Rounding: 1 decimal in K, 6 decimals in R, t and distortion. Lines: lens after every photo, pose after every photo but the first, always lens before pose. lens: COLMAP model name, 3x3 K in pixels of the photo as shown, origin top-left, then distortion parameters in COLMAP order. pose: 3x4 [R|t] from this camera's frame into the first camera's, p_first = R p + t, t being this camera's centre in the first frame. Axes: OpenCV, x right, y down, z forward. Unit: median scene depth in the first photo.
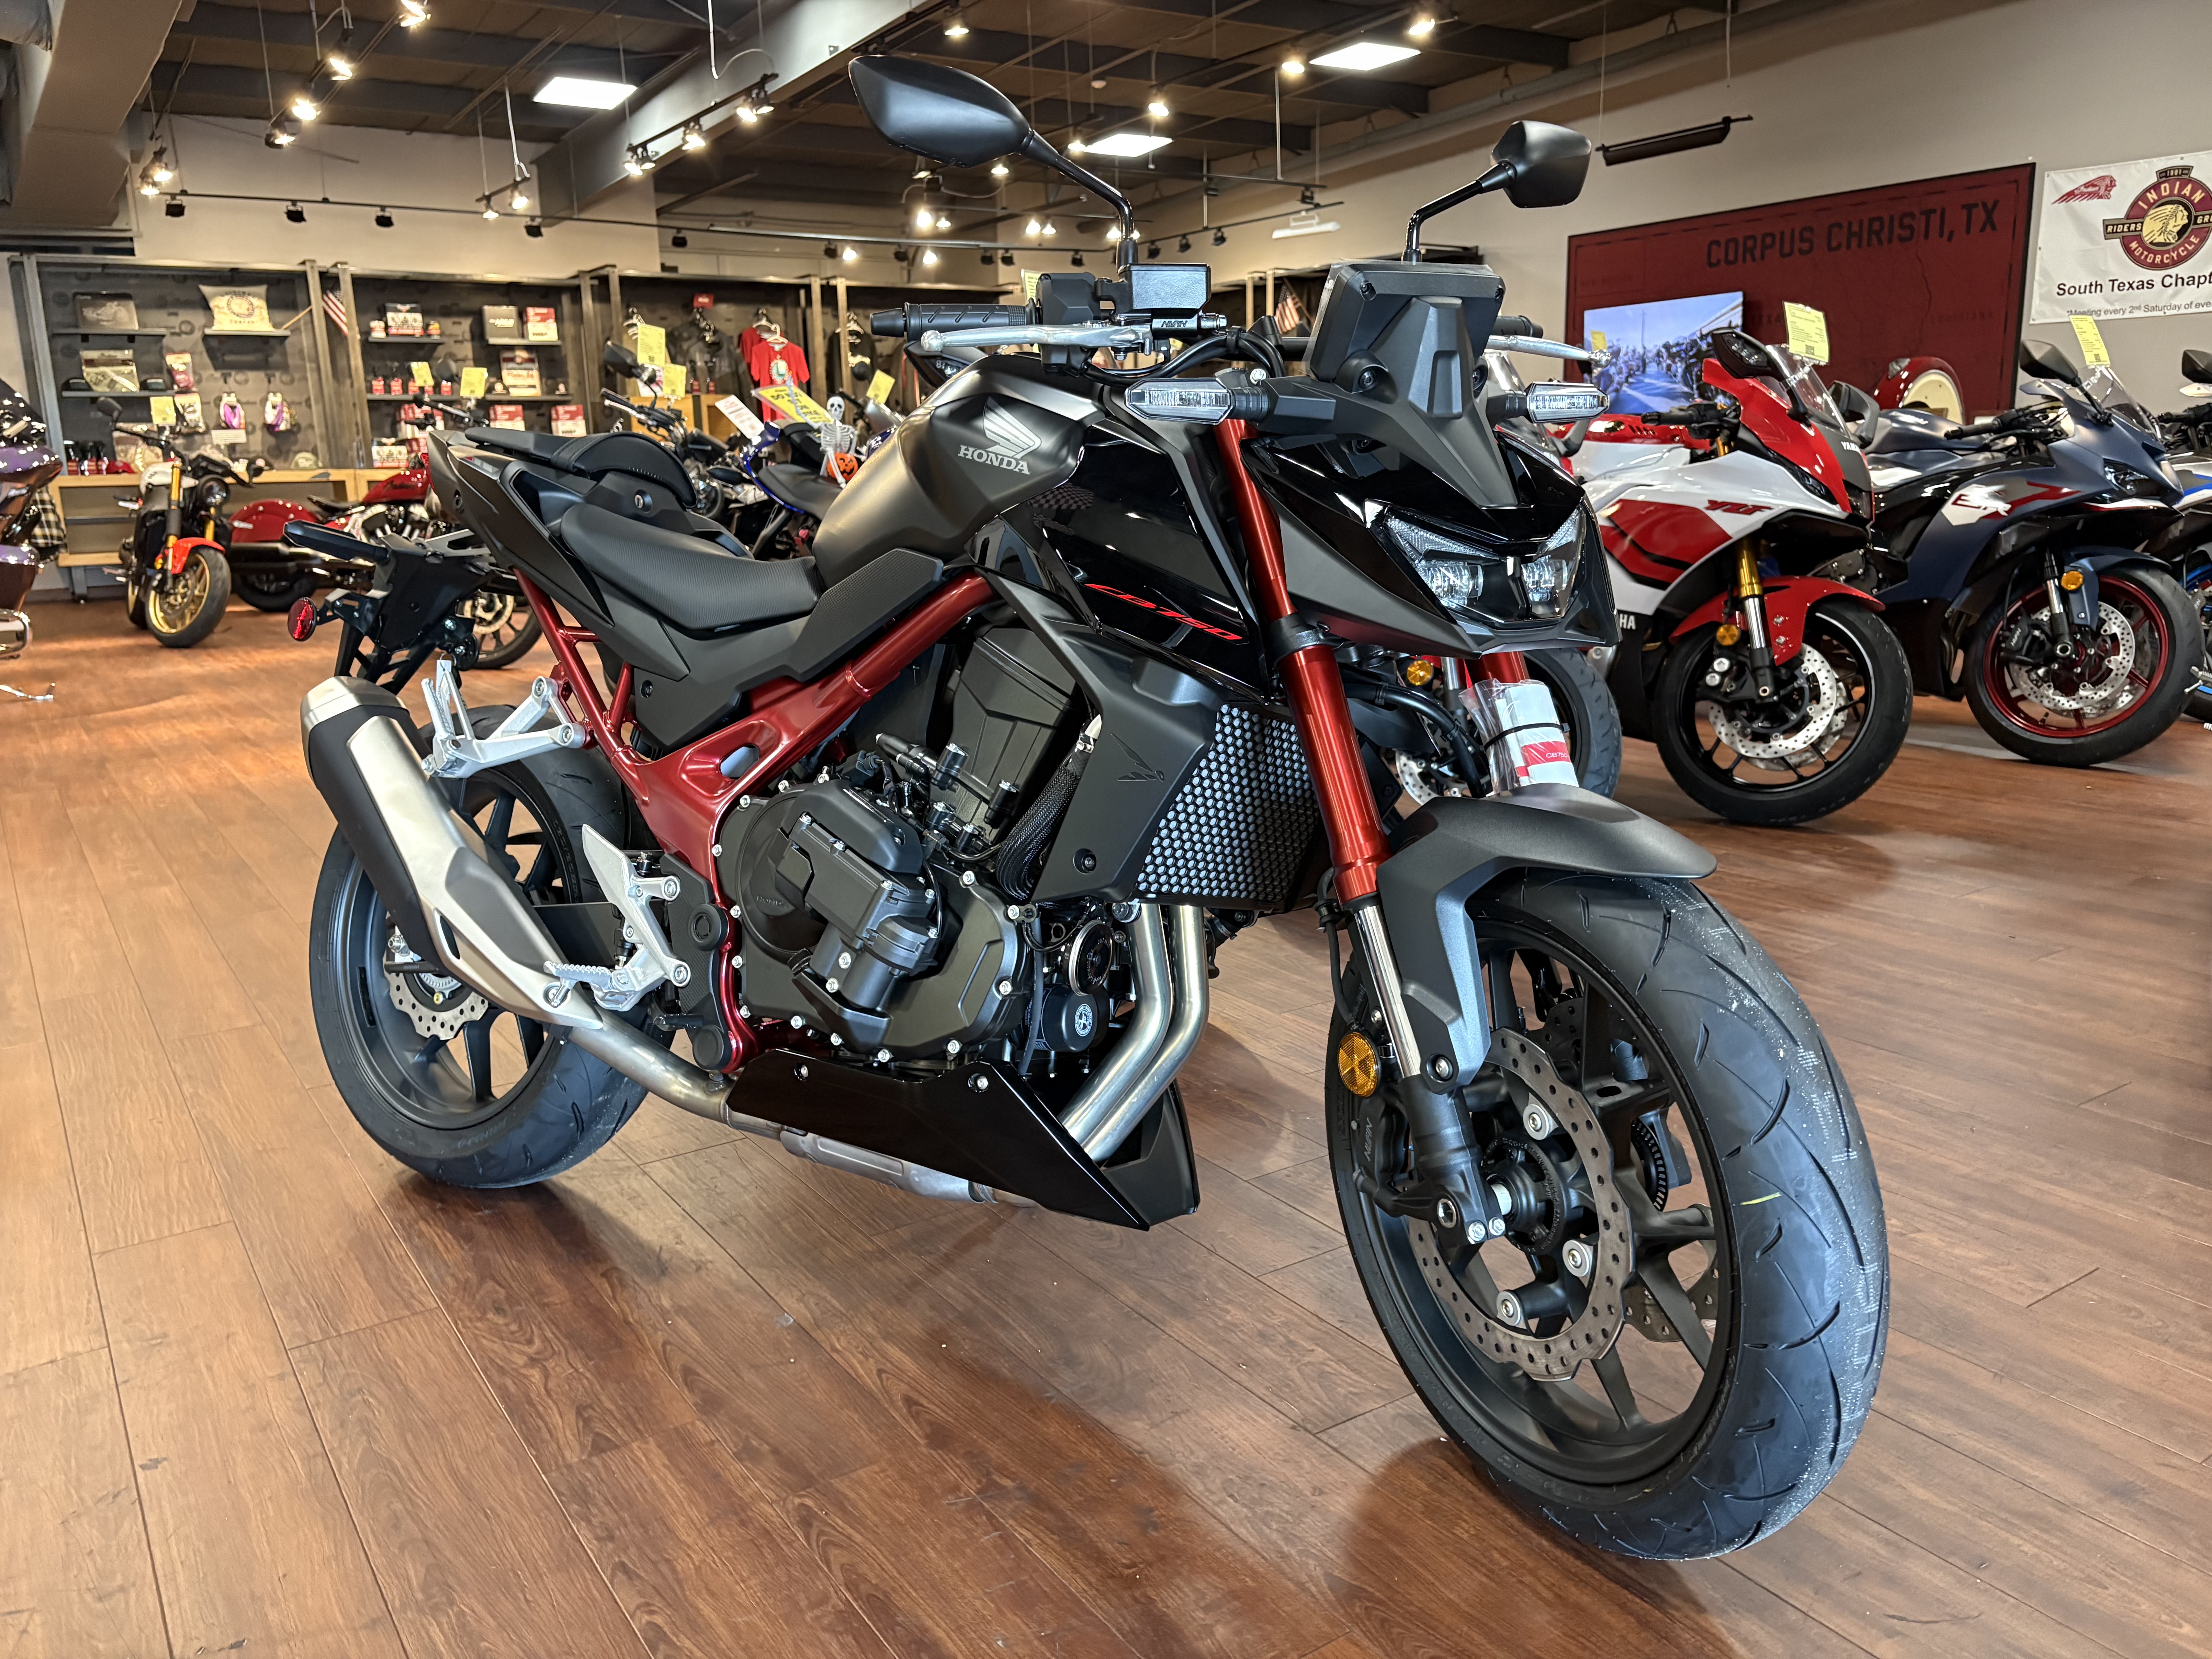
lens RADIAL K [[1688.9, 0, 1095.1], [0, 1688.9, 824.9], [0, 0, 1]] dist [0.032537, -0.047304]
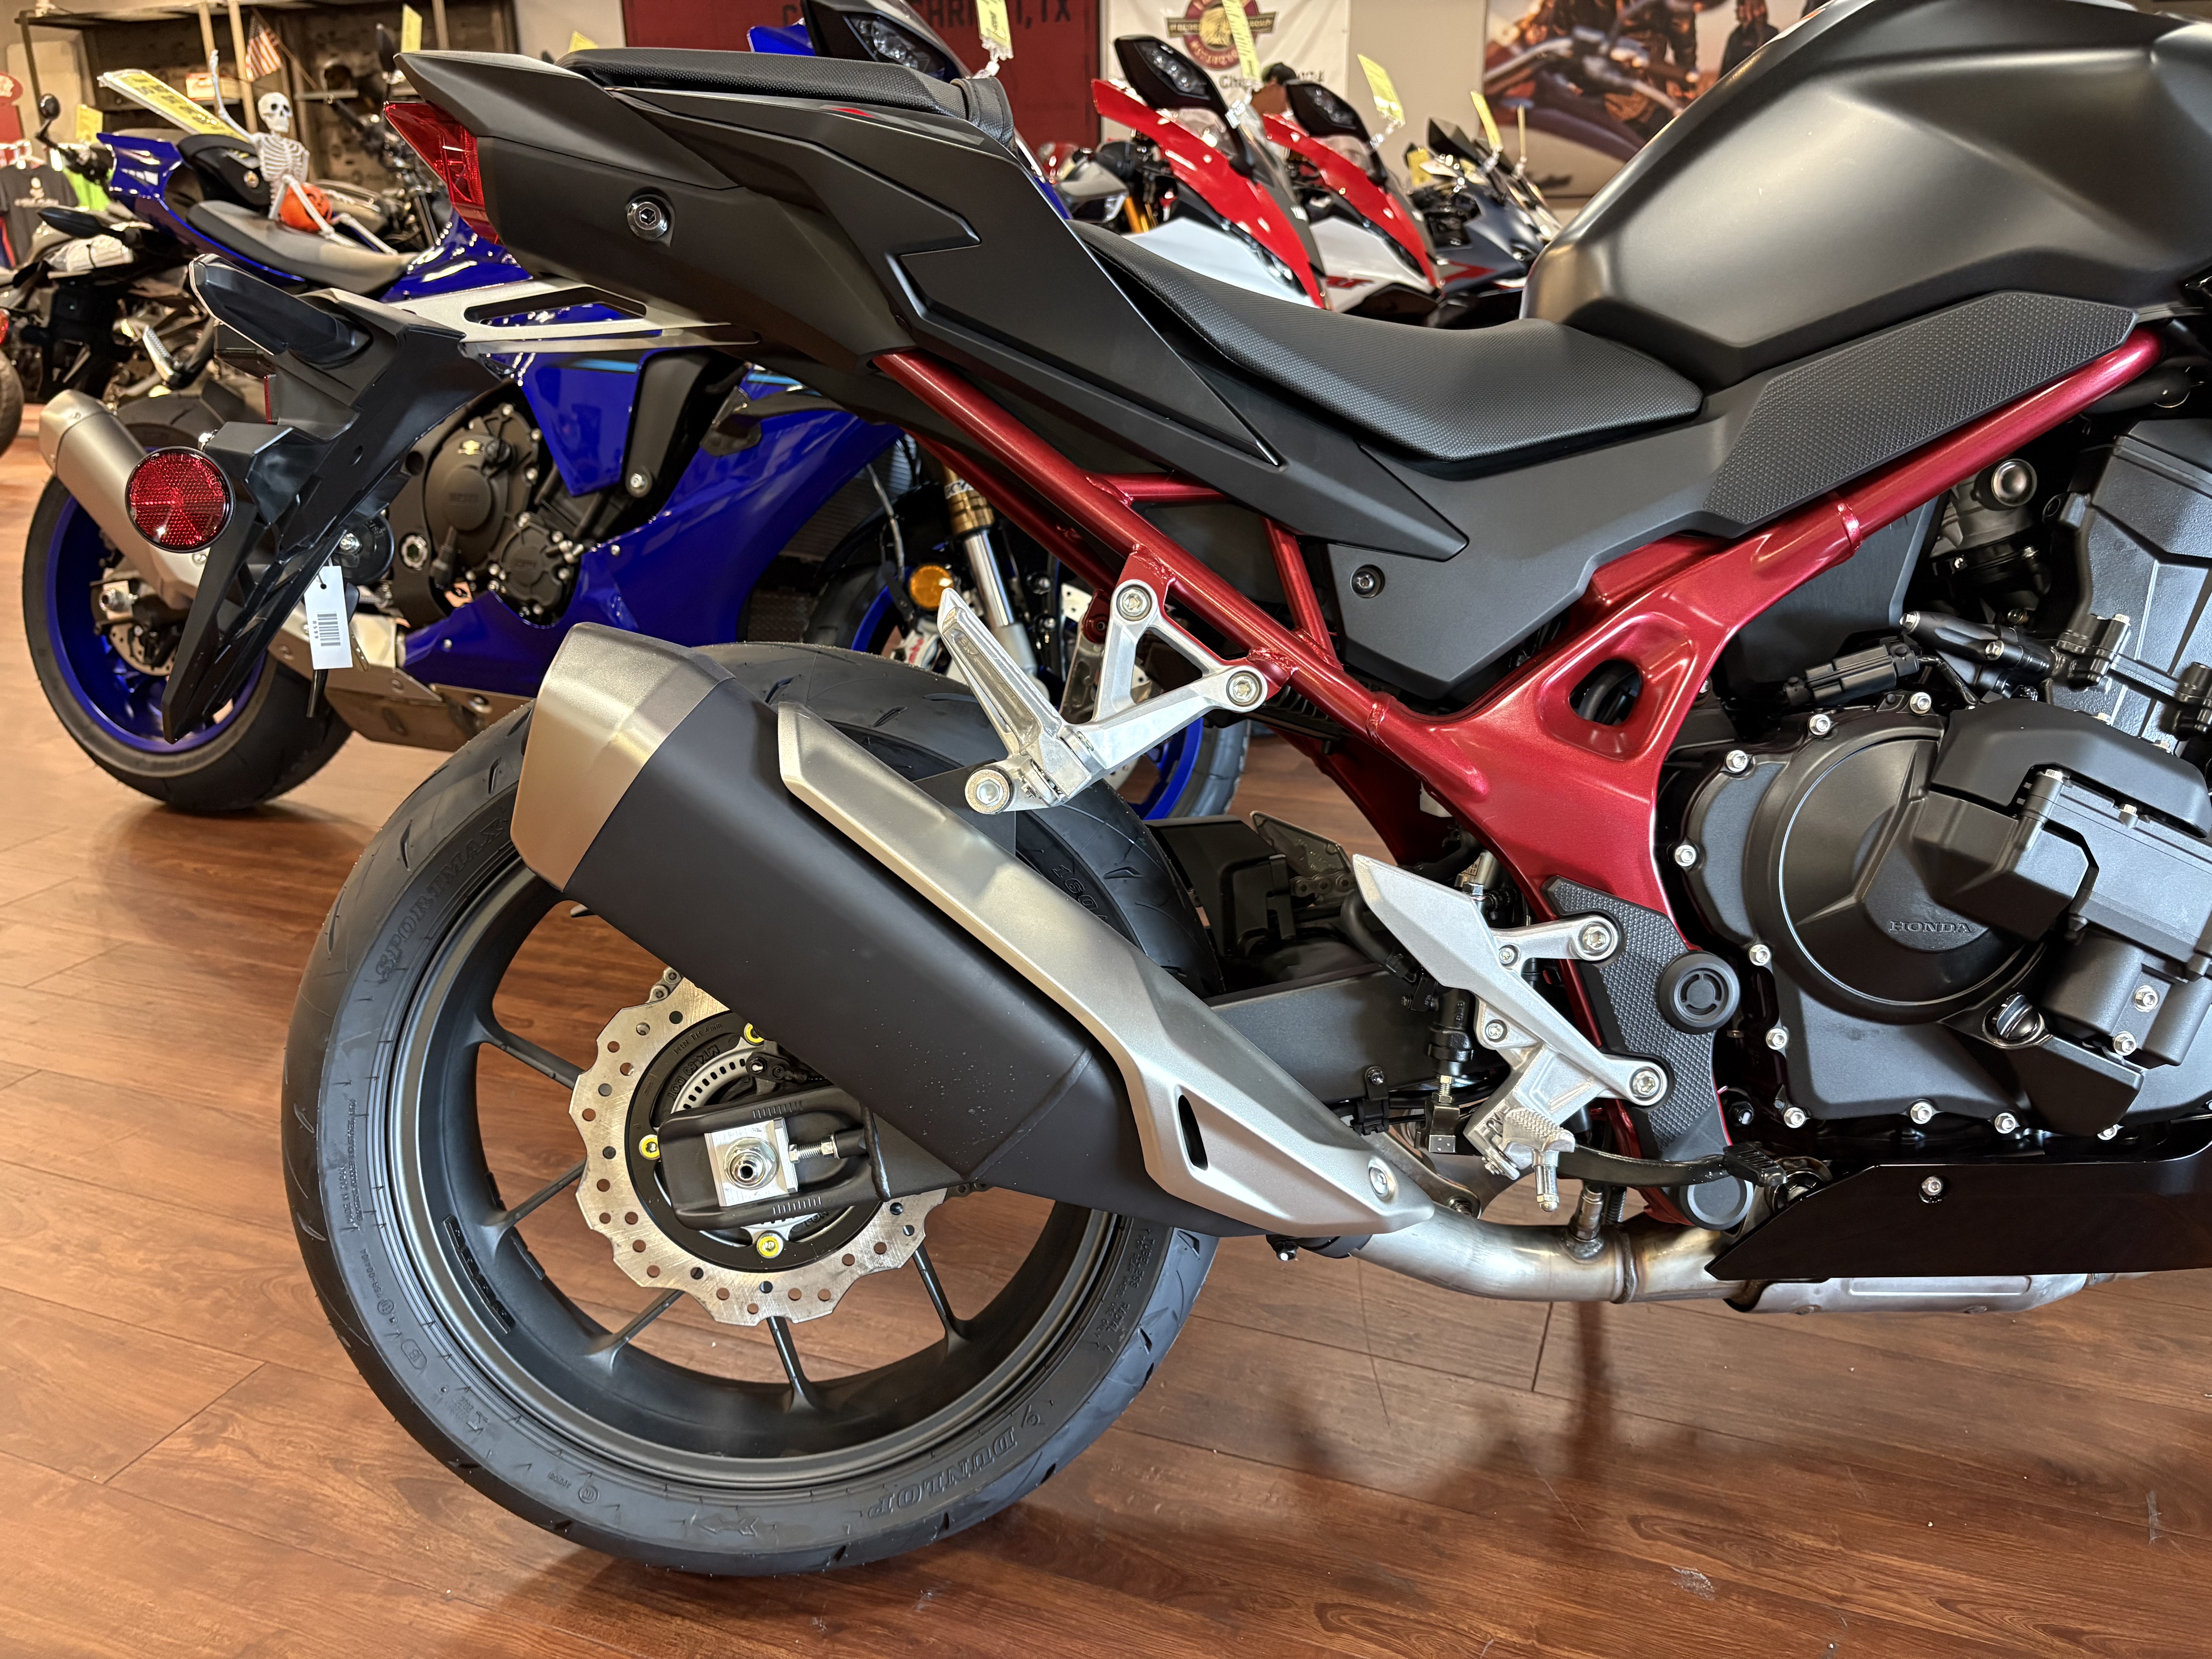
lens RADIAL K [[1688.9, 0, 1114.3], [0, 1688.9, 834.4], [0, 0, 1]] dist [0.032537, -0.047304]
pose [[0.806211, -0.180341, 0.563472, -0.124937], [0.113005, 0.981814, 0.152546, -0.017836], [-0.580735, -0.059309, 0.811930, 0.118236]]
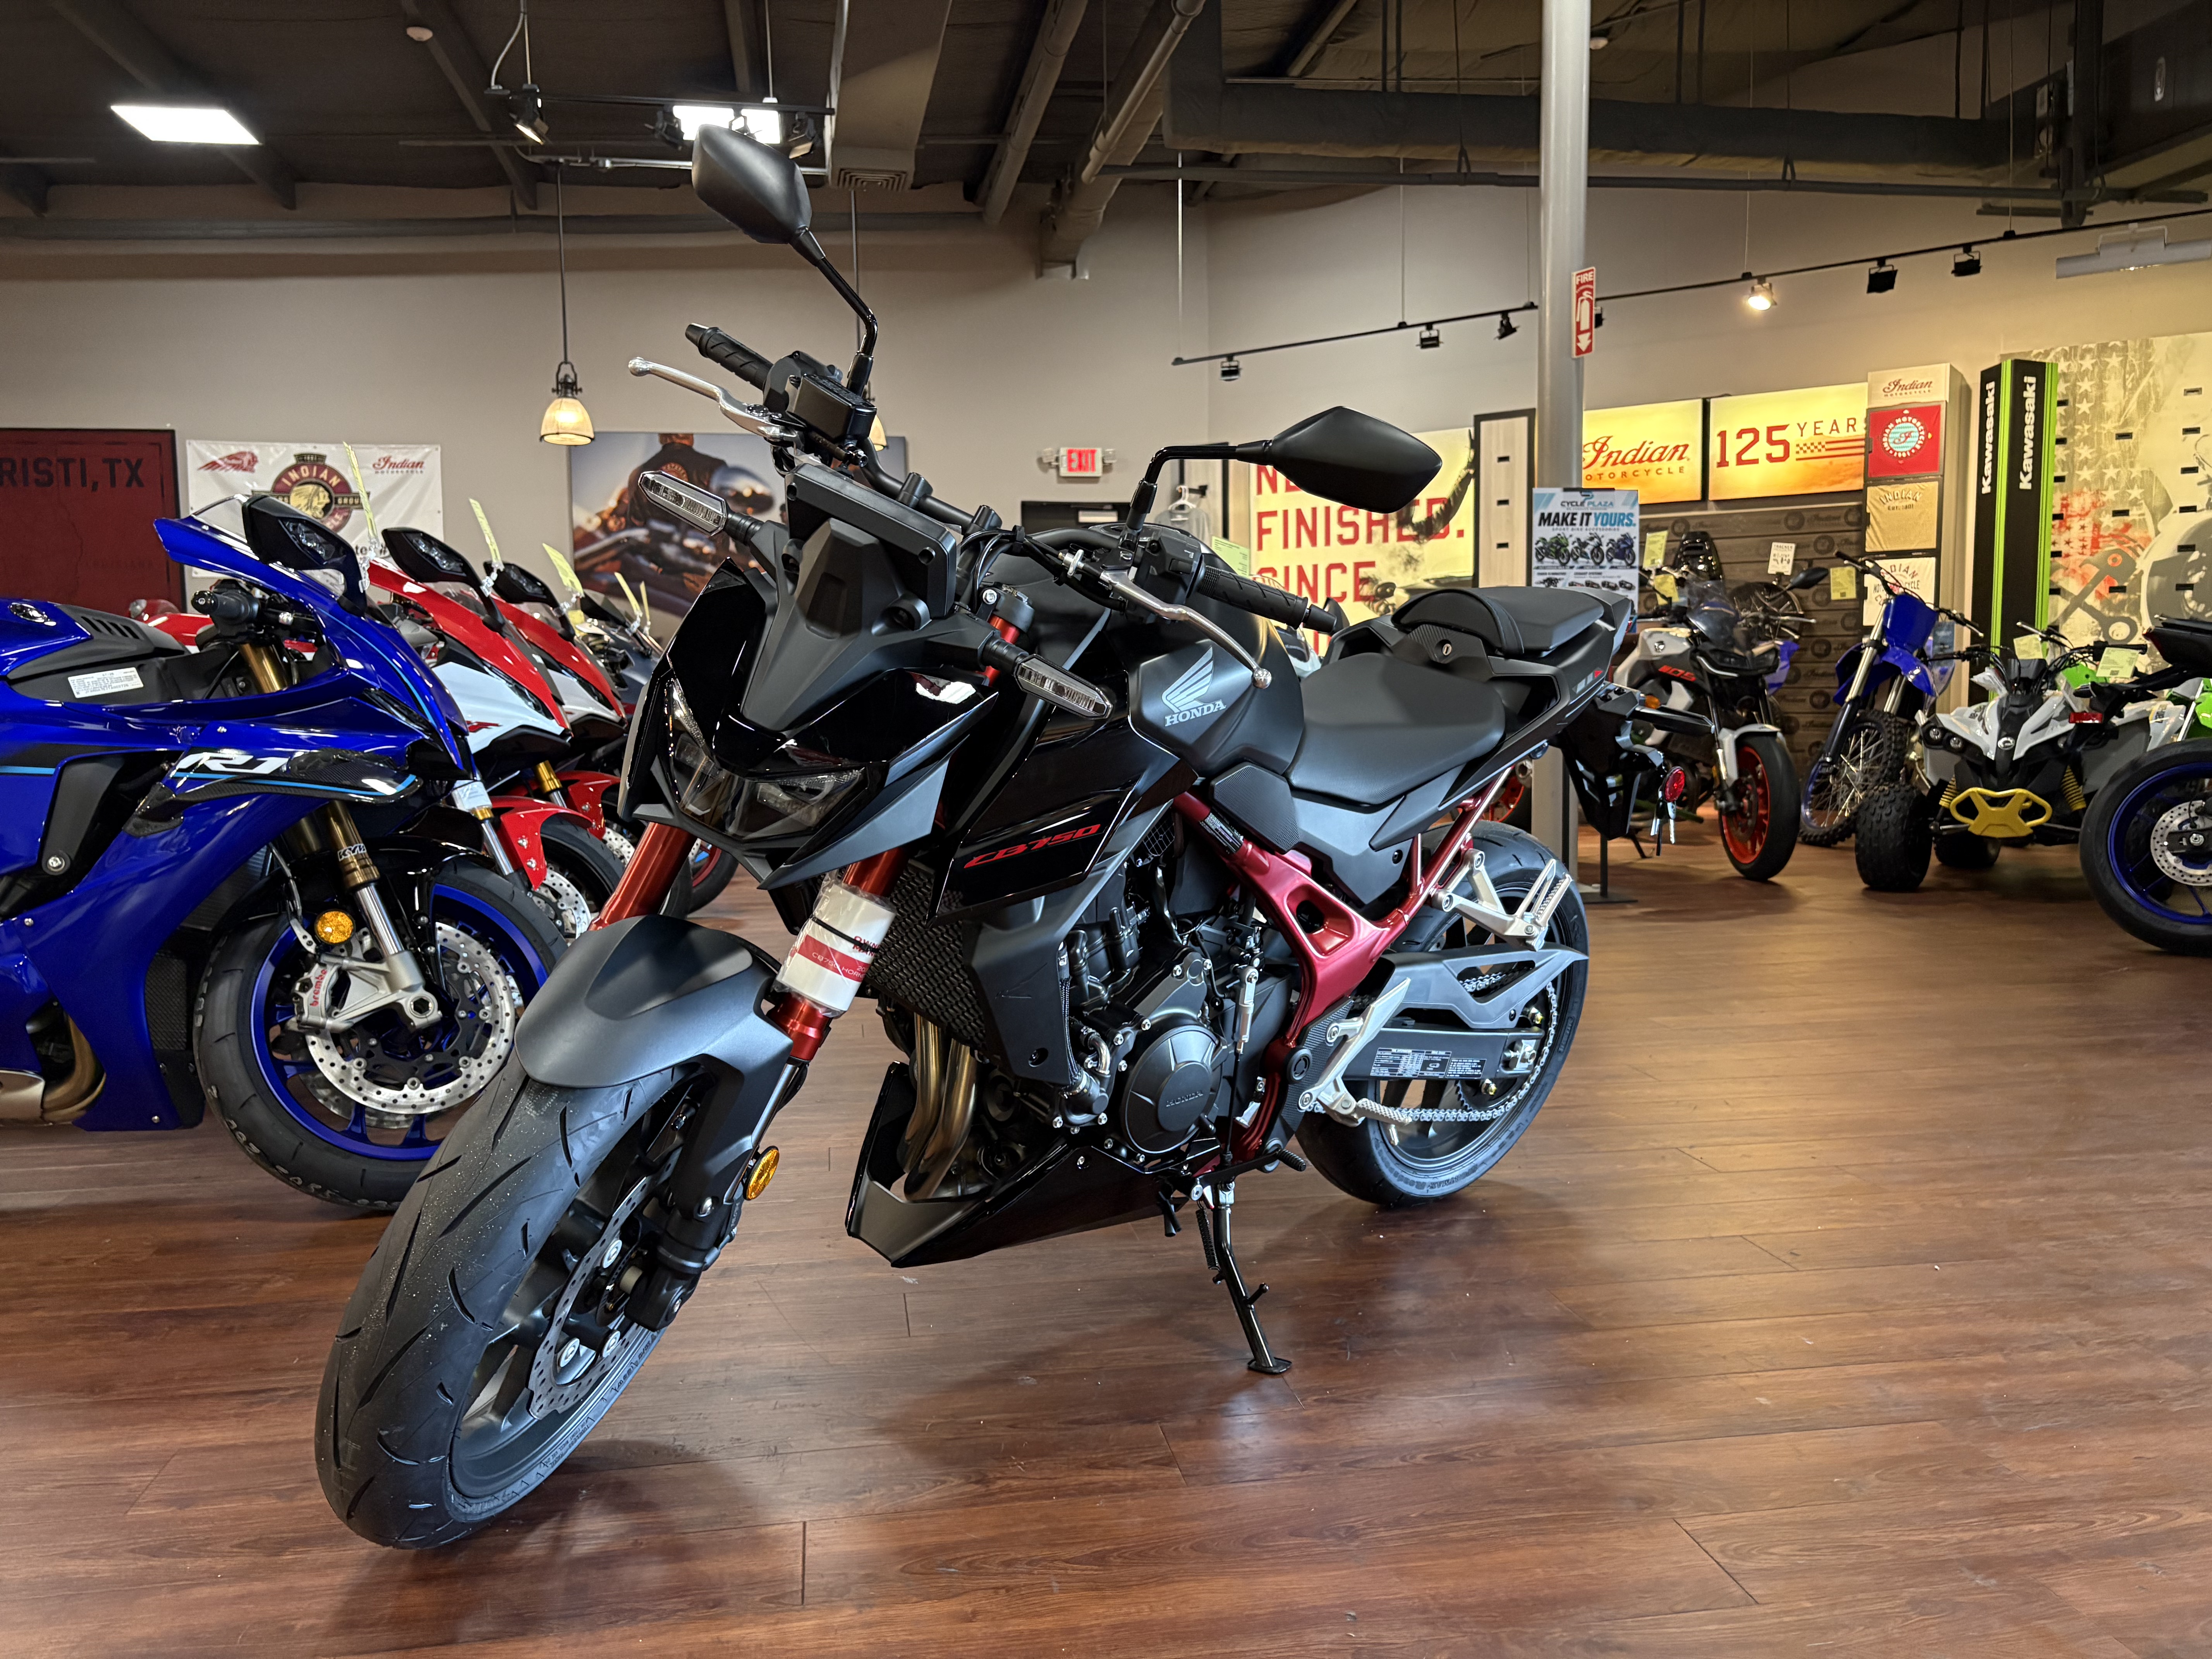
lens RADIAL K [[1688.9, 0, 1126.0], [0, 1688.9, 823.5], [0, 0, 1]] dist [0.032537, -0.047304]
pose [[0.389625, -0.055586, 0.919294, -0.217631], [0.193998, 0.980734, -0.022921, -0.004160], [-0.900309, 0.187272, 0.392902, 0.082322]]
